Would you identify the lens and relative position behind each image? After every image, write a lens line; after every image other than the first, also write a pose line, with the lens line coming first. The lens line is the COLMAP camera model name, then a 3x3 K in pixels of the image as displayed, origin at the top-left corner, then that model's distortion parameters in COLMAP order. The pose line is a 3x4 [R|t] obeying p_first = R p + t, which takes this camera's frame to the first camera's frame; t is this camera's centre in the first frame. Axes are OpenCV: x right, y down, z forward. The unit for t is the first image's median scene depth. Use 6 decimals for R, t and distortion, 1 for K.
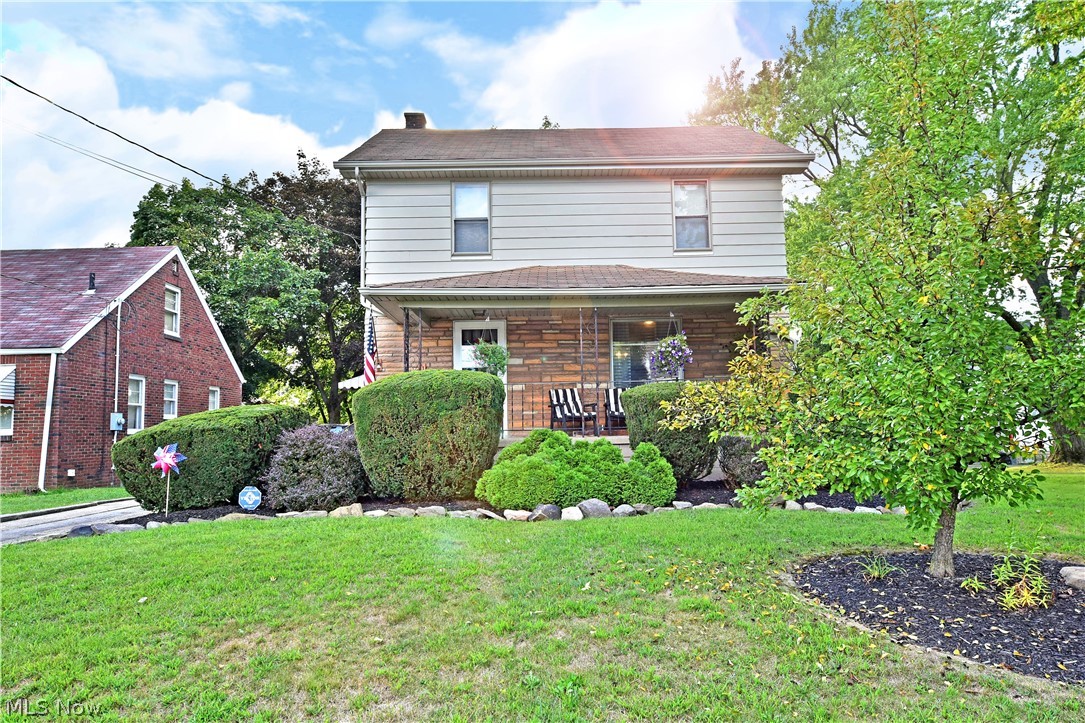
lens RADIAL K [[691.9, 0, 542.5], [0, 691.9, 361.5], [0, 0, 1]] dist [-0.007209, -0.002864]
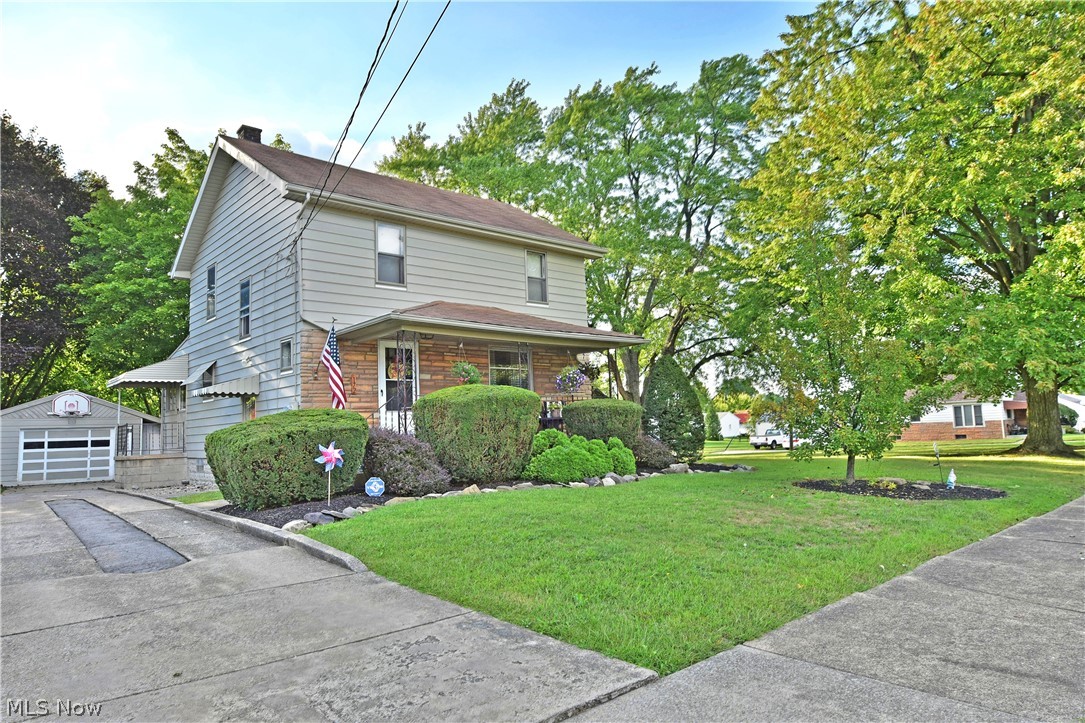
lens RADIAL K [[662.2, 0, 542.5], [0, 662.2, 361.5], [0, 0, 1]] dist [-0.010291, -0.003856]
pose [[0.778898, 0.061849, 0.624093, -0.610268], [-0.049661, 0.998083, -0.036932, 0.006080], [-0.625181, -0.002227, 0.780477, -0.047860]]
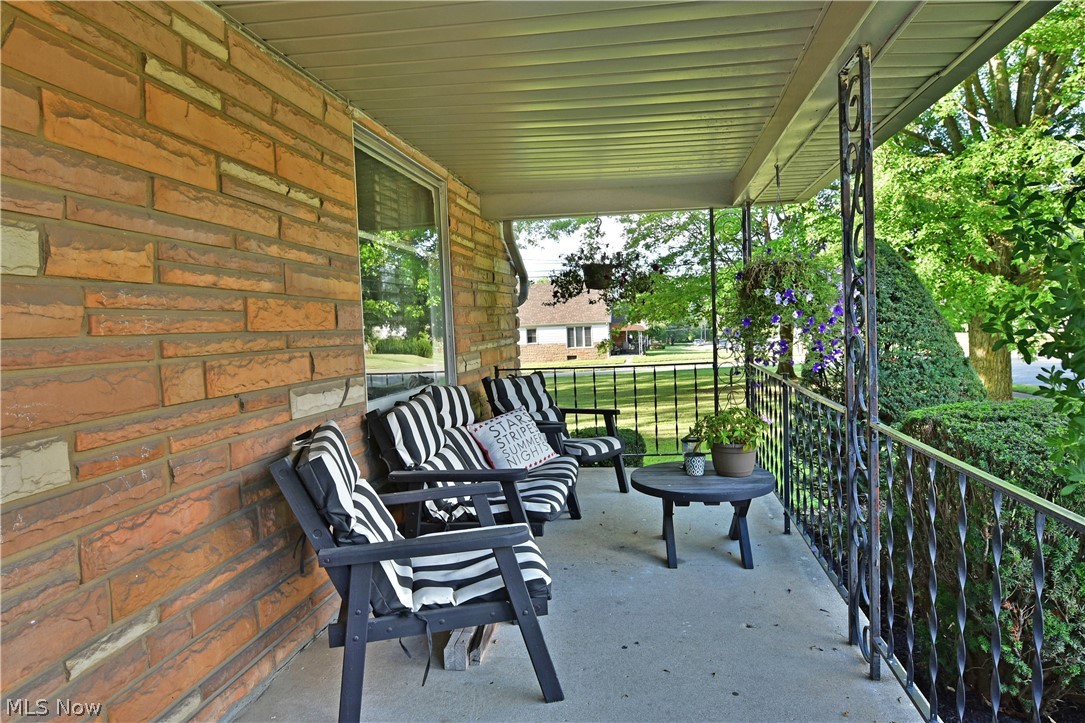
lens RADIAL K [[650.3, 0, 542.5], [0, 650.3, 361.5], [0, 0, 1]] dist [-0.012317, -0.006100]
pose [[0.193020, -0.038317, 0.980446, -0.122165], [-0.082744, 0.995042, 0.055177, 0.005131], [-0.977700, -0.091777, 0.188892, 0.887012]]
